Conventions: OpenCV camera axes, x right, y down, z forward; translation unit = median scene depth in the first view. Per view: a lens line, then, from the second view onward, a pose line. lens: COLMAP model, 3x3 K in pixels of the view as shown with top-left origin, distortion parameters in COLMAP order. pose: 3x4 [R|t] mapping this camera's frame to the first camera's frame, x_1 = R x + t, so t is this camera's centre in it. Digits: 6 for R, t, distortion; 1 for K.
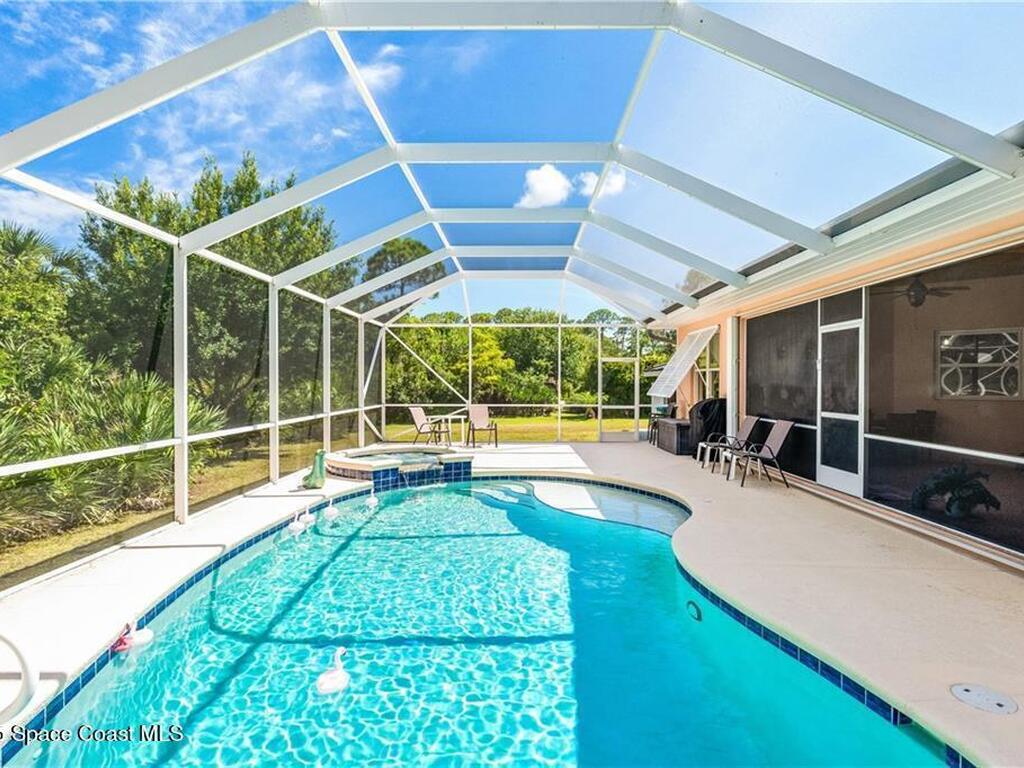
lens RADIAL K [[573.1, 0, 512.0], [0, 573.1, 384.0], [0, 0, 1]] dist [-0.002952, -0.000742]
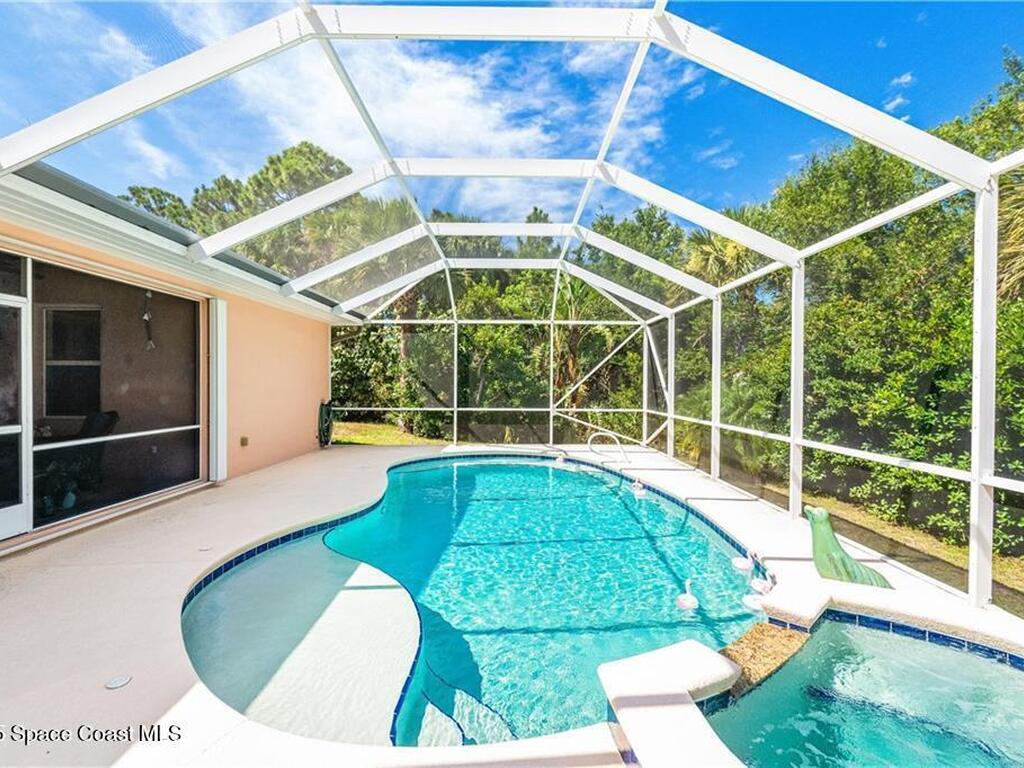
lens RADIAL K [[539.1, 0, 512.0], [0, 539.1, 384.0], [0, 0, 1]] dist [-0.000628, -0.000334]
pose [[-0.999910, -0.009614, -0.009355, -0.024109], [-0.009725, 0.999882, 0.011874, -0.009652], [0.009240, 0.011964, -0.999886, 1.238758]]
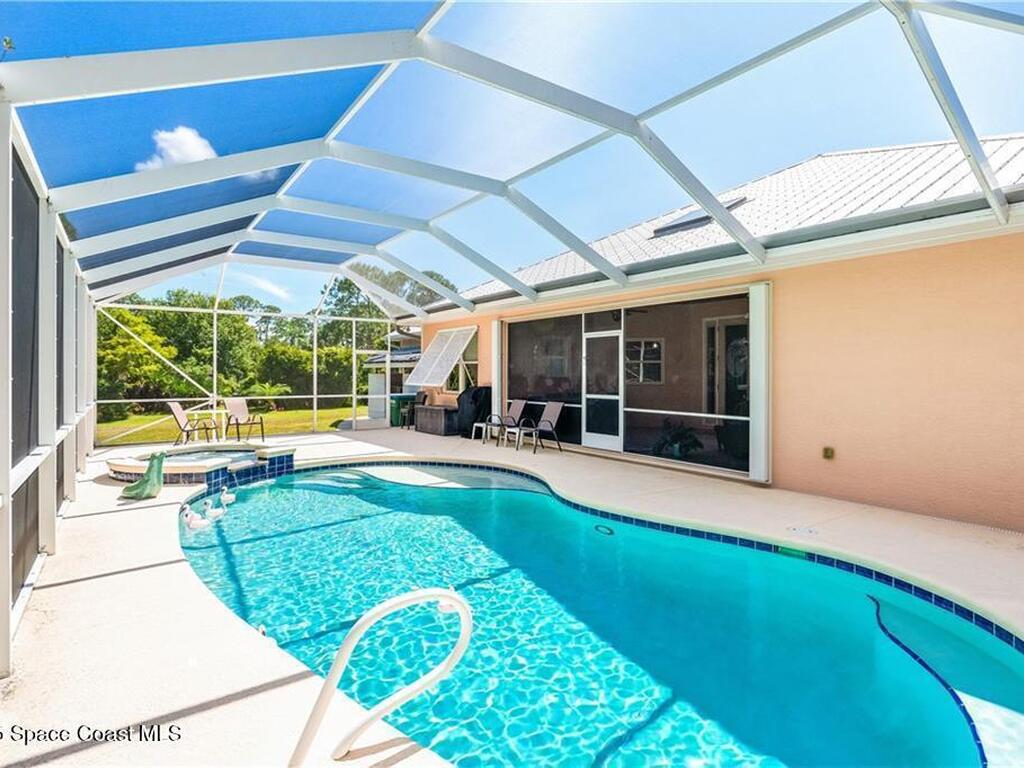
lens RADIAL K [[557.1, 0, 512.0], [0, 557.1, 384.0], [0, 0, 1]] dist [0.003084, 0.000481]
pose [[0.806186, -0.012683, 0.591527, -0.331973], [0.003063, 0.999846, 0.017264, -0.000563], [-0.591655, -0.012106, 0.806100, 0.008338]]
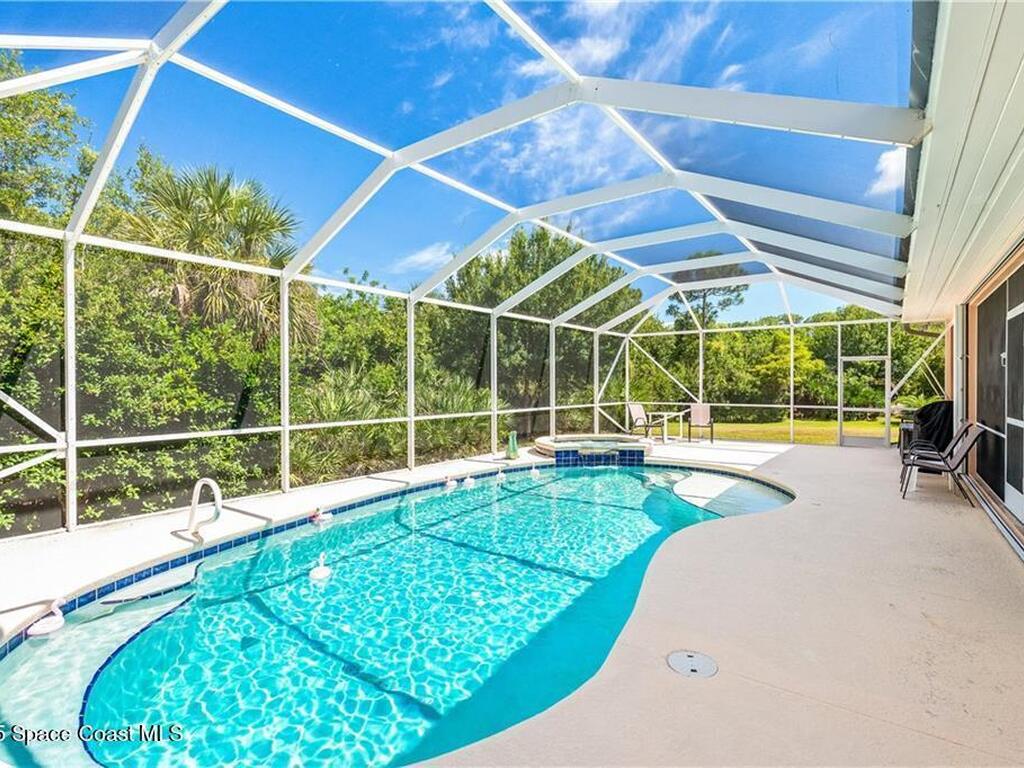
lens RADIAL K [[511.9, 0, 512.0], [0, 511.9, 384.0], [0, 0, 1]] dist [-0.003146, -0.000905]
pose [[0.806910, -0.001307, -0.590673, 0.327420], [-0.001381, 0.999991, -0.004098, 0.004398], [0.590673, 0.004122, 0.806901, -0.000798]]
